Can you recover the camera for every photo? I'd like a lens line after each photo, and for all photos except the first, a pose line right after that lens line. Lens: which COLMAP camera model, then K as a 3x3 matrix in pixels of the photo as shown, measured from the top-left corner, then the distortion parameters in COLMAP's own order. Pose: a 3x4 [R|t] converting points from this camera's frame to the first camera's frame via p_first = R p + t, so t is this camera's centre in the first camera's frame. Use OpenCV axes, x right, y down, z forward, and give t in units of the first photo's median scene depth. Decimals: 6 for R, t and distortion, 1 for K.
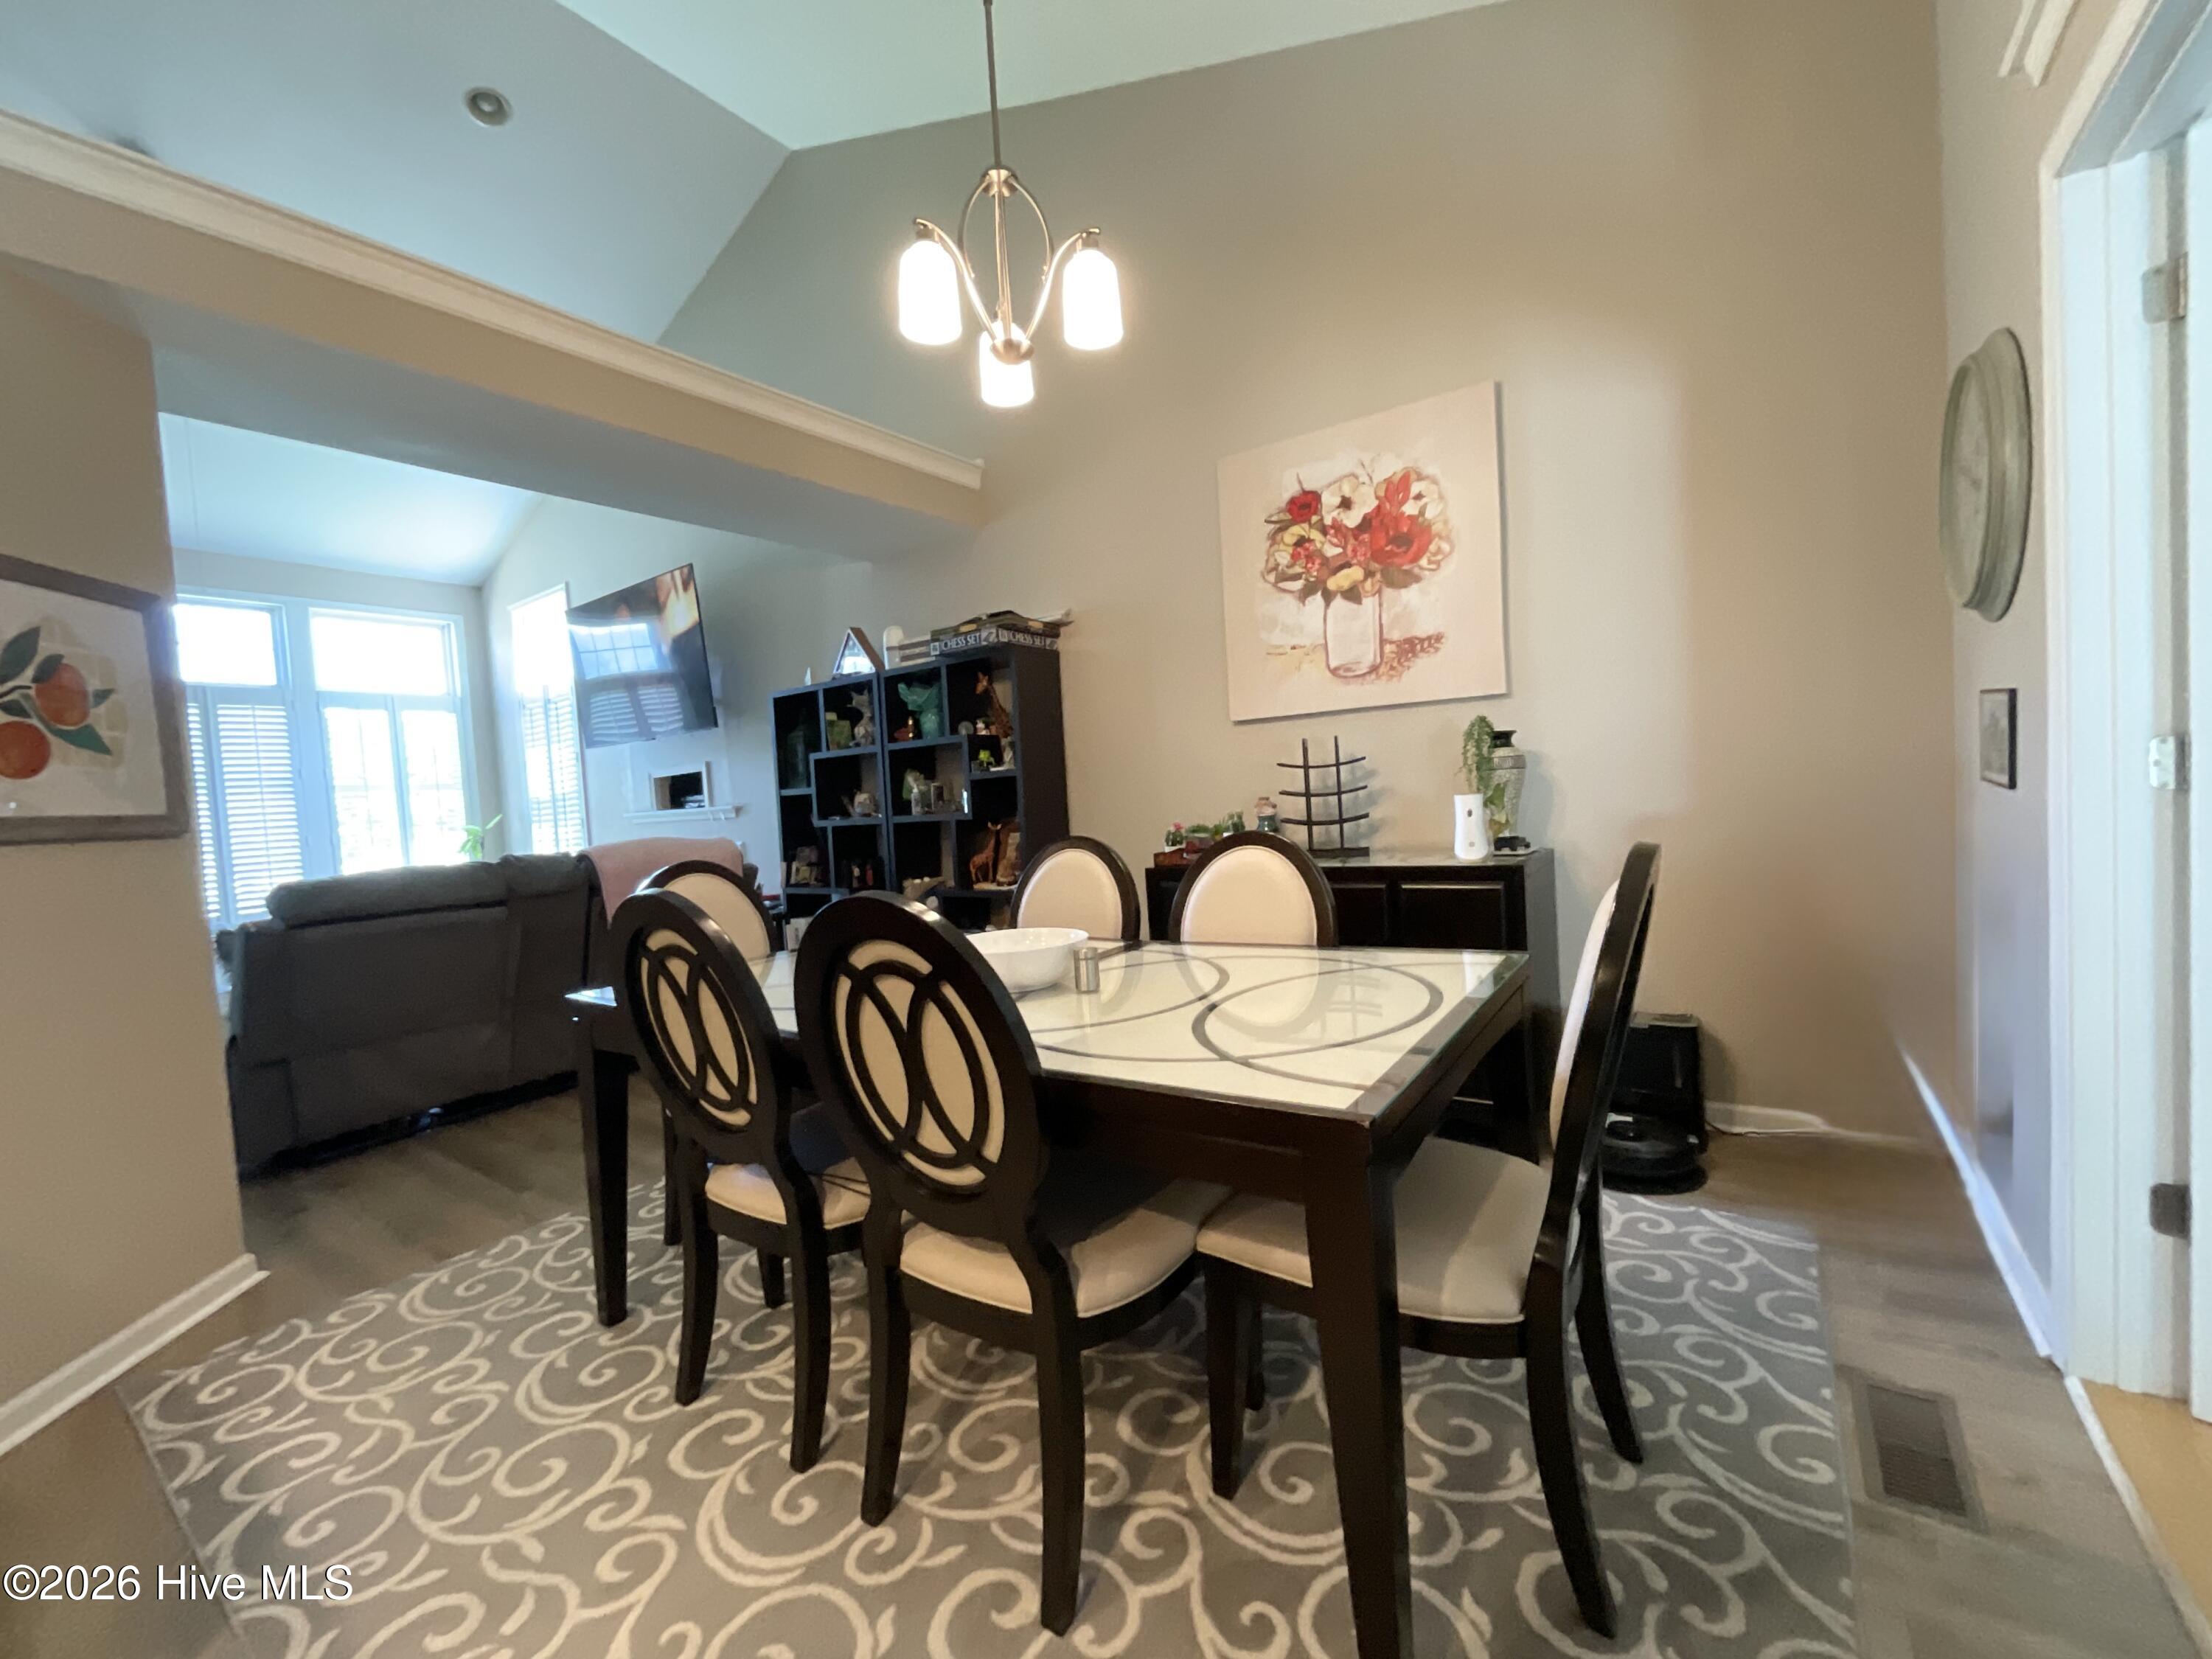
lens RADIAL K [[894.9, 0, 1106.0], [0, 894.9, 829.5], [0, 0, 1]] dist [0.006583, 0.000404]
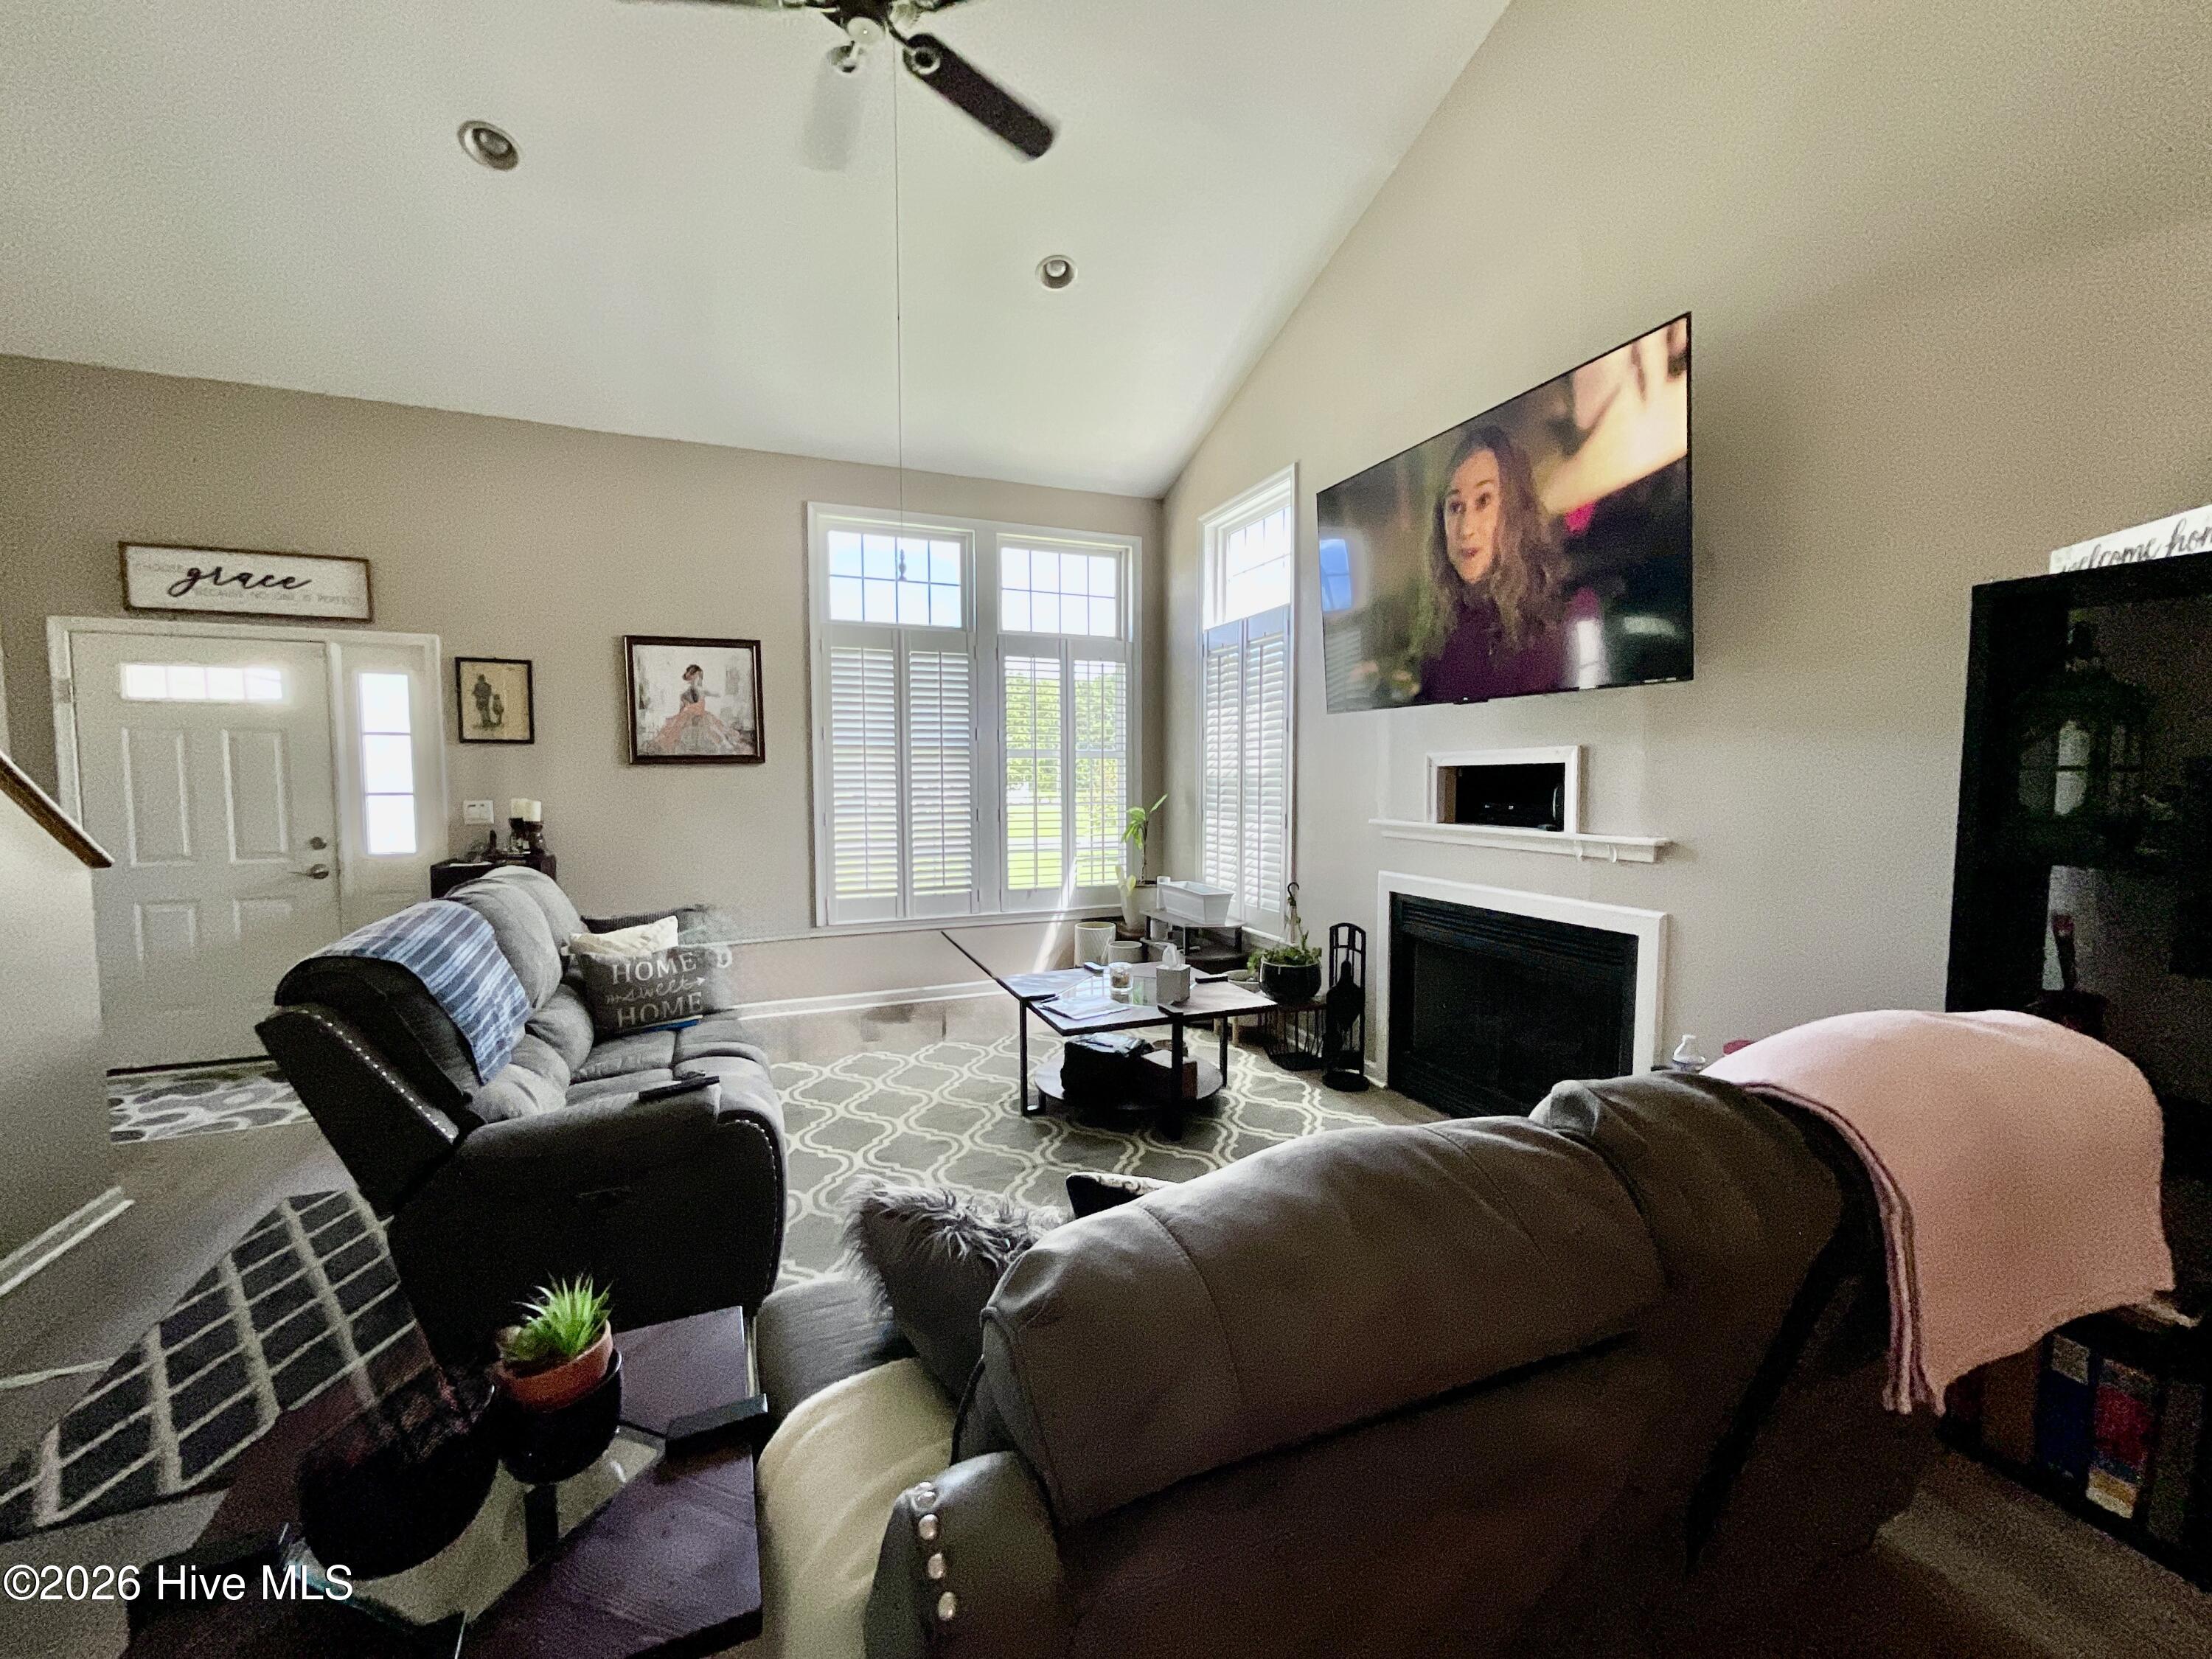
lens RADIAL K [[863.1, 0, 1096.6], [0, 863.1, 817.5], [0, 0, 1]] dist [0.006525, -0.009835]
pose [[0.843571, 0.093580, -0.528801, -0.743798], [-0.075374, 0.995585, 0.055944, -0.075130], [0.531702, -0.007335, 0.846900, 0.763309]]
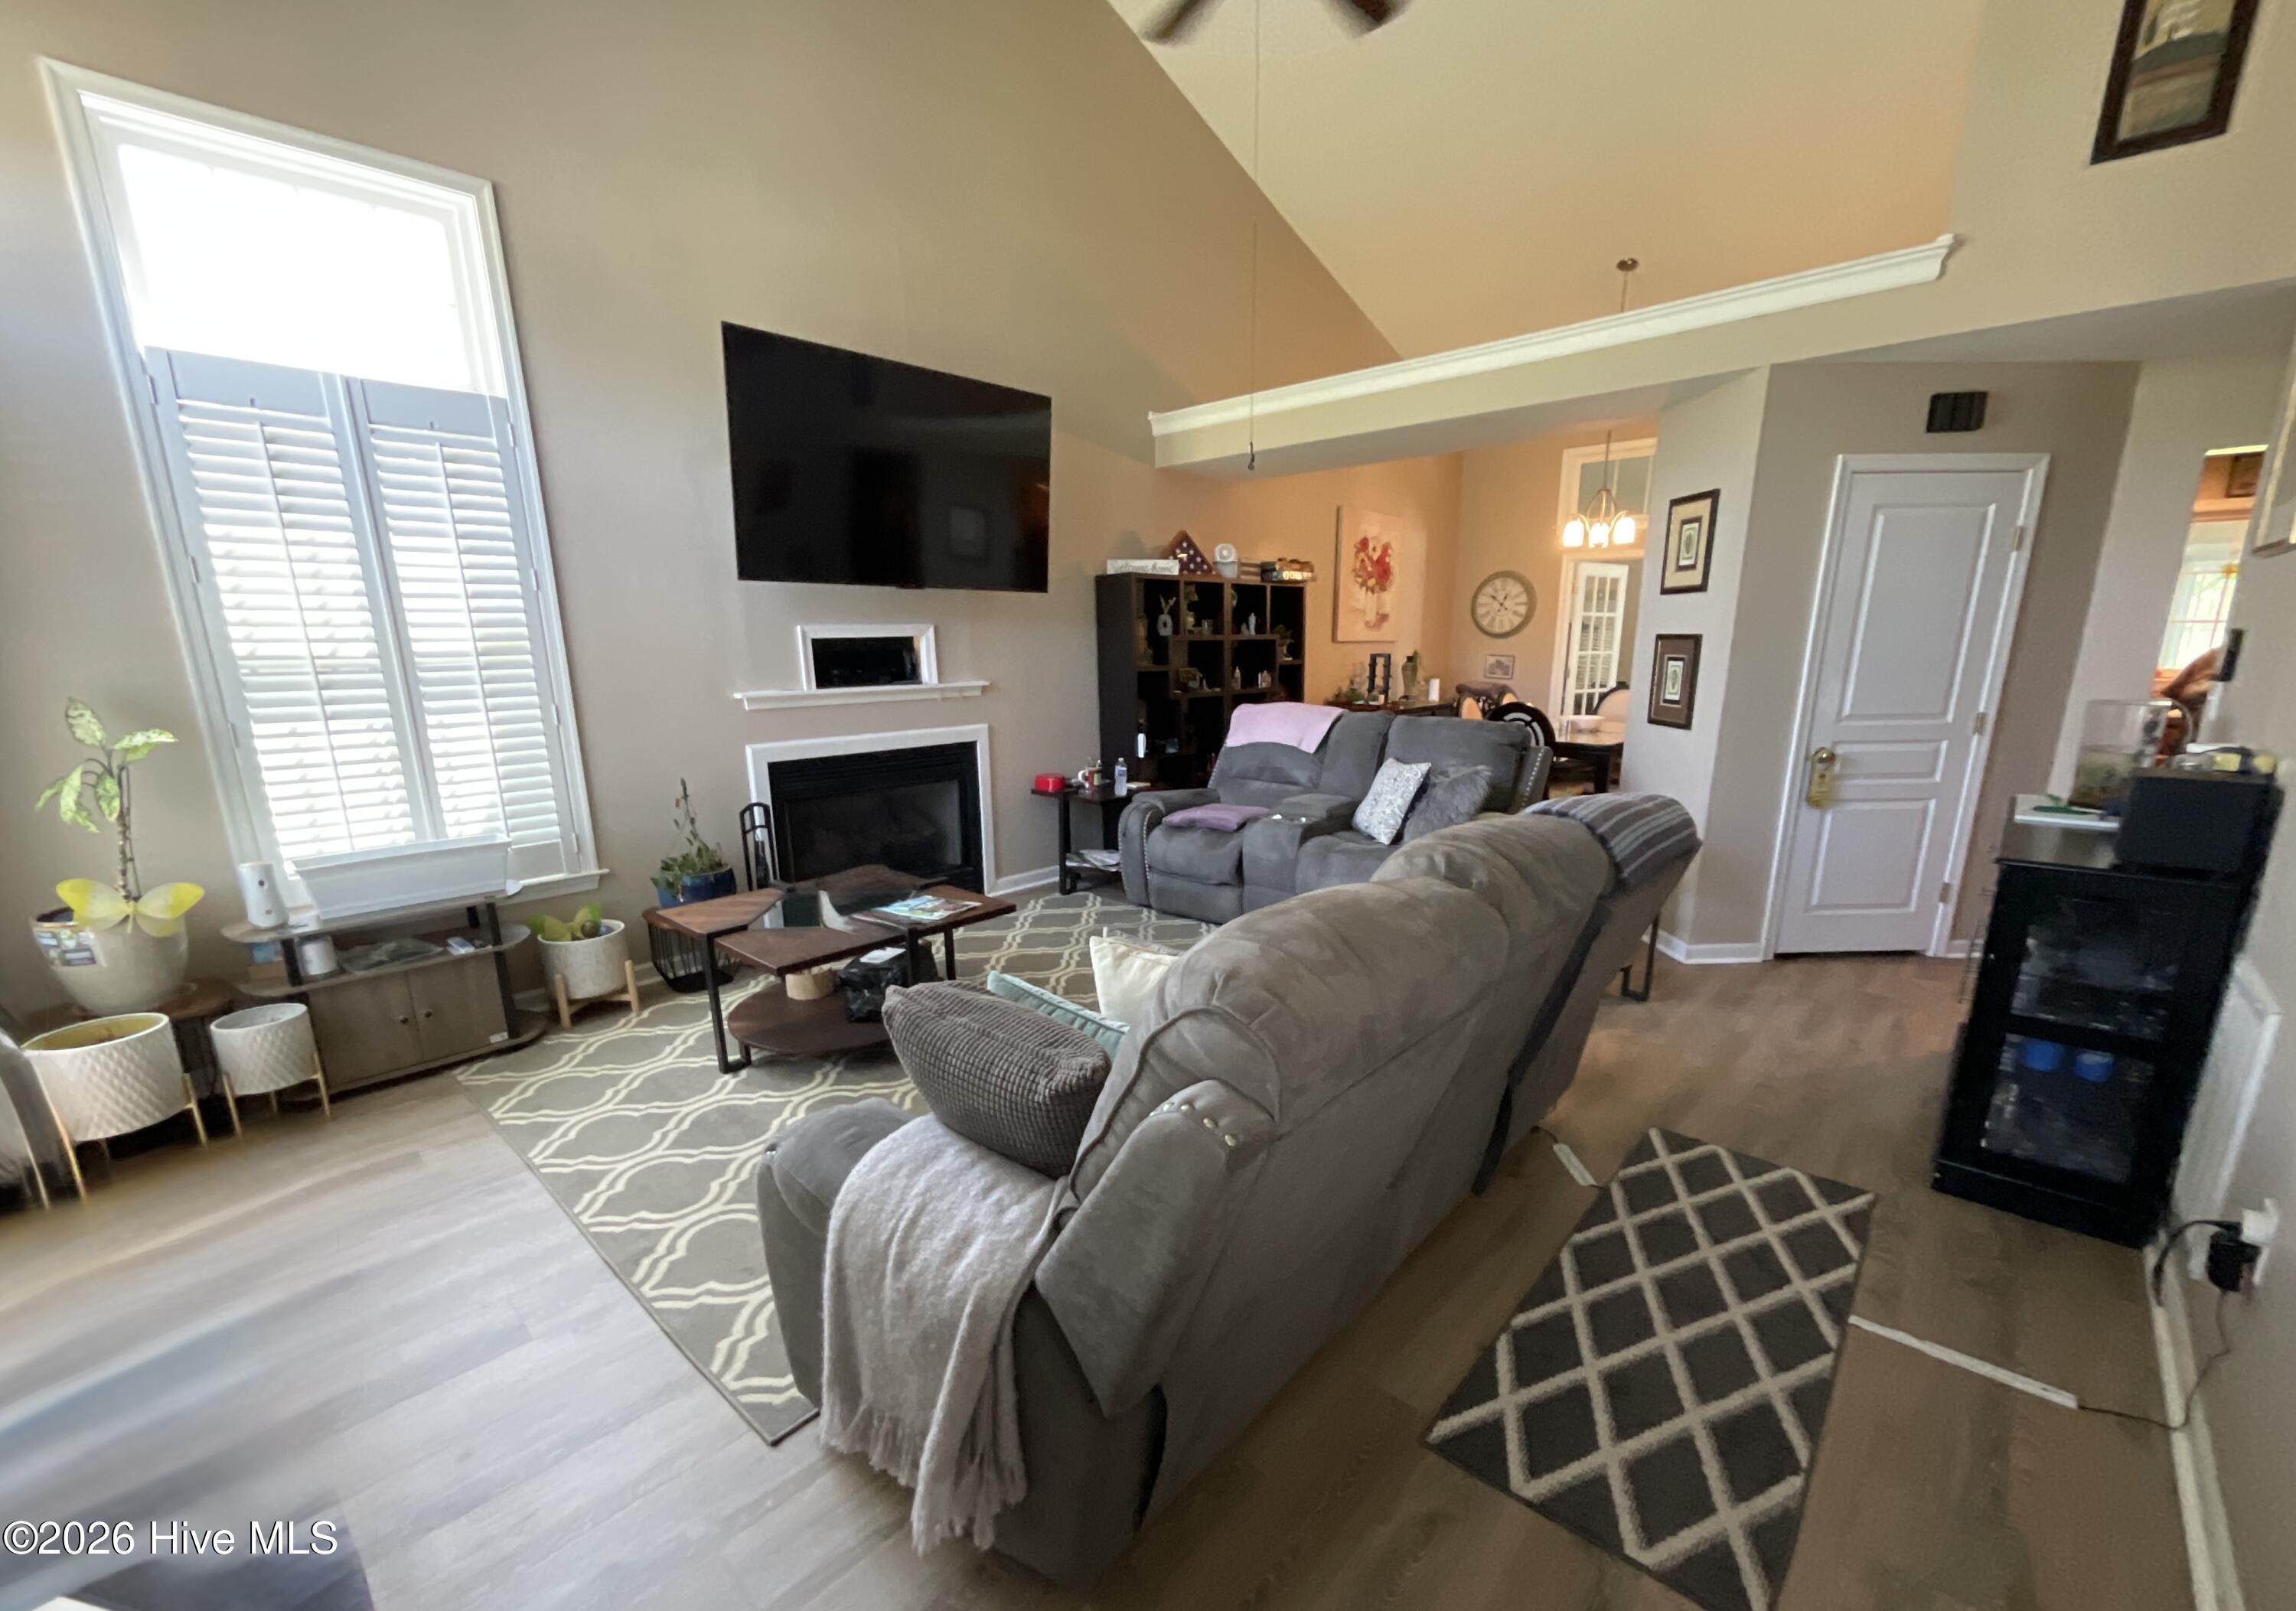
lens RADIAL K [[946.8, 0, 1142.4], [0, 946.8, 861.0], [0, 0, 1]] dist [0.000807, 0.000247]
pose [[0.126746, -0.165537, 0.978025, -2.320403], [0.043588, 0.985954, 0.161230, 0.005544], [-0.990977, 0.022194, 0.132181, 1.294695]]
